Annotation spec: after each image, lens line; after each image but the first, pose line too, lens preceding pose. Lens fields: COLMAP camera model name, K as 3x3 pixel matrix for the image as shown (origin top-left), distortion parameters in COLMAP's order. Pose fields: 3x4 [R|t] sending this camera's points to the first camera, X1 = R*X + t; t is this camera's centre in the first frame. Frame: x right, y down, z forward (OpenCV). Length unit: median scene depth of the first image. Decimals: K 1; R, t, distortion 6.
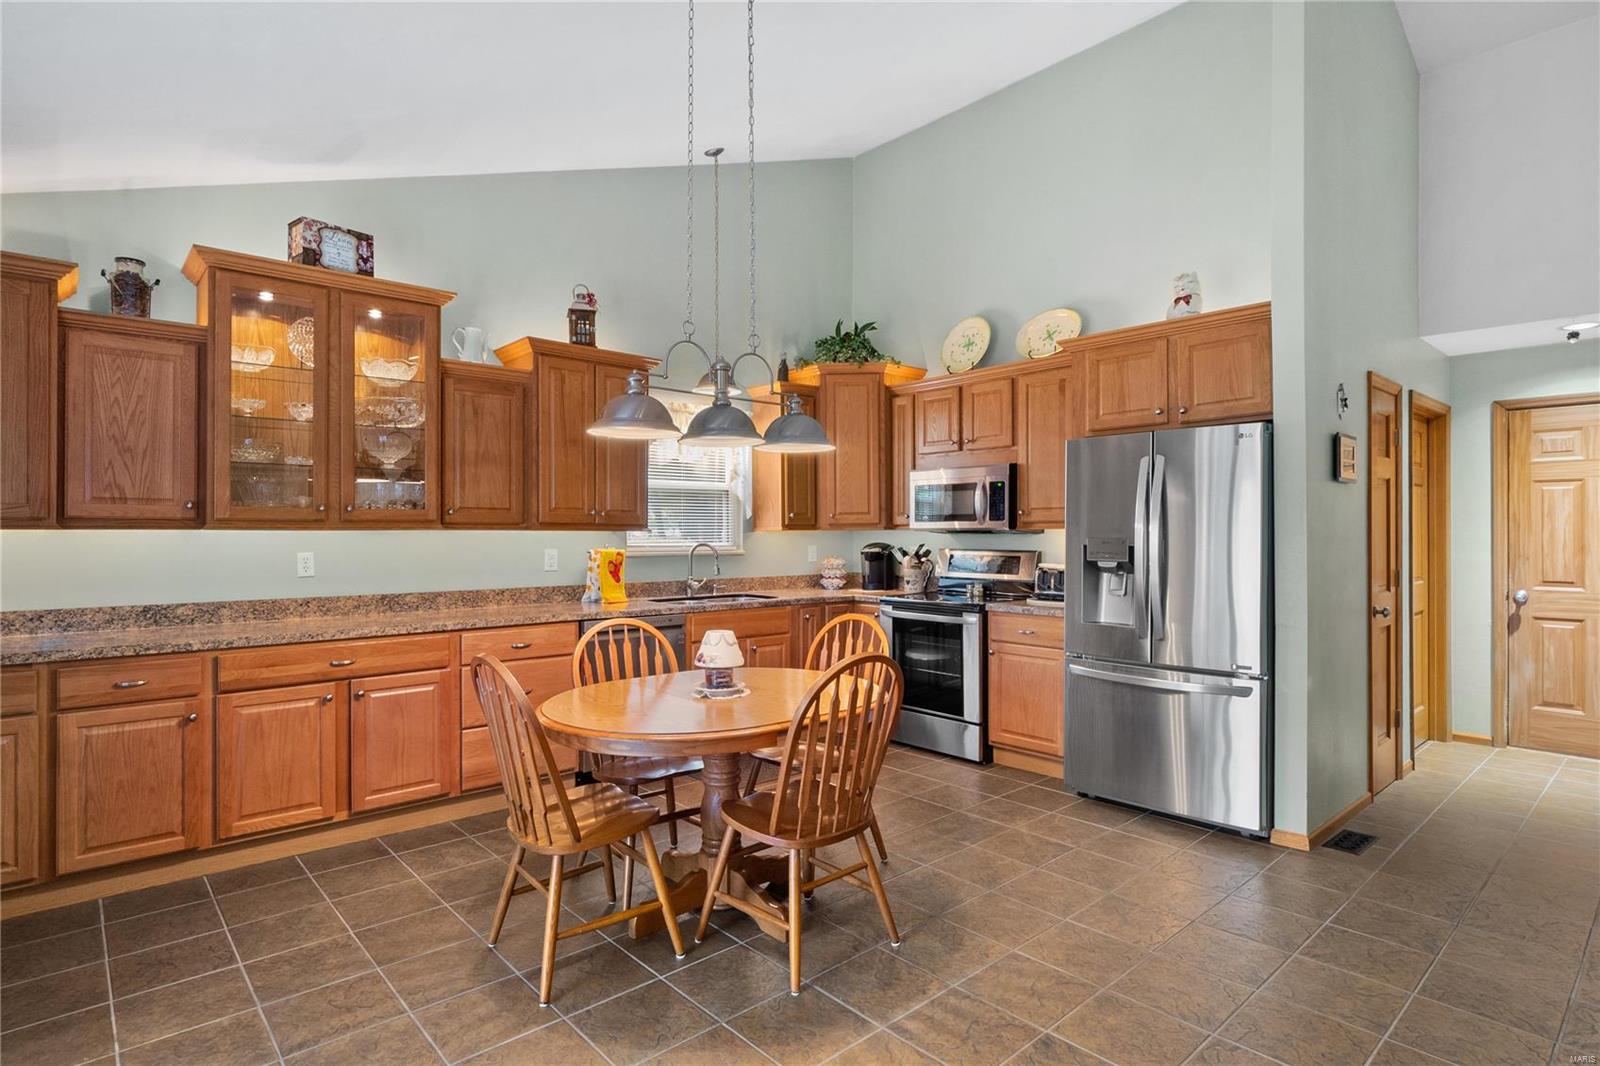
lens RADIAL K [[795.8, 0, 788.0], [0, 795.8, 533.1], [0, 0, 1]] dist [-0.007122, 0.000386]
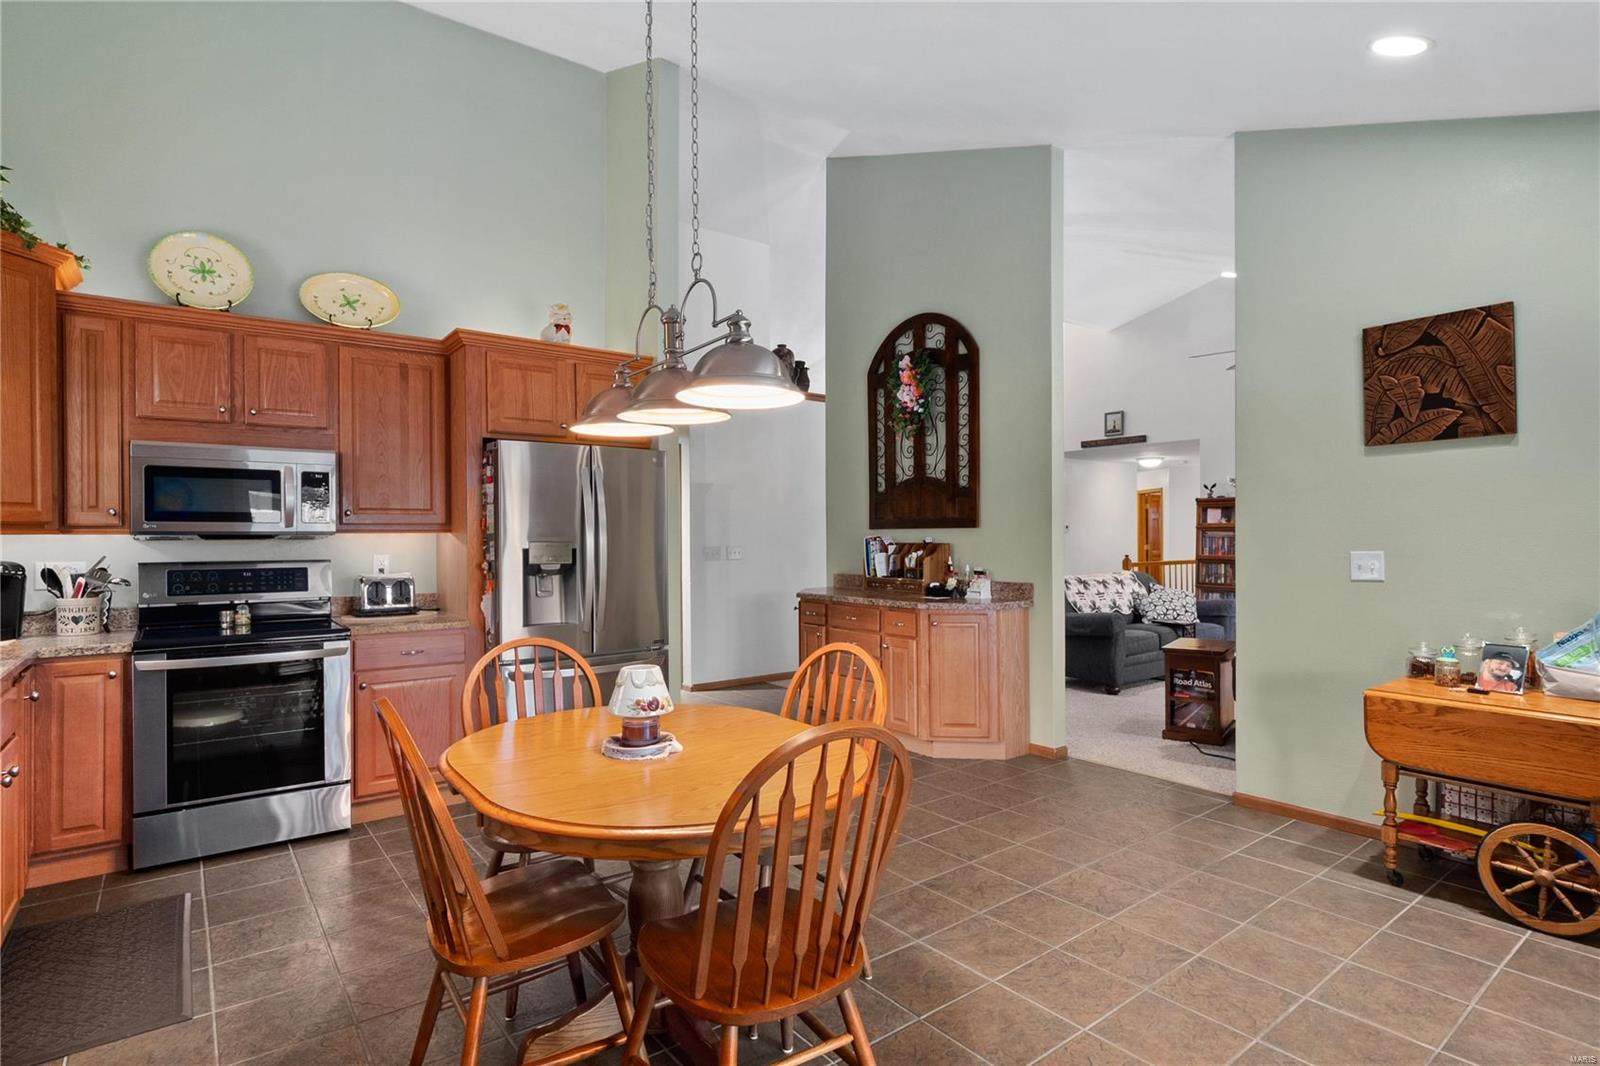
lens RADIAL K [[795.8, 0, 799.7], [0, 795.8, 537.9], [0, 0, 1]] dist [-0.007122, 0.000386]
pose [[0.084665, -0.004944, 0.996397, -0.284010], [0.005543, 0.999975, 0.004491, -0.000663], [-0.996394, 0.005143, 0.084691, 0.275652]]
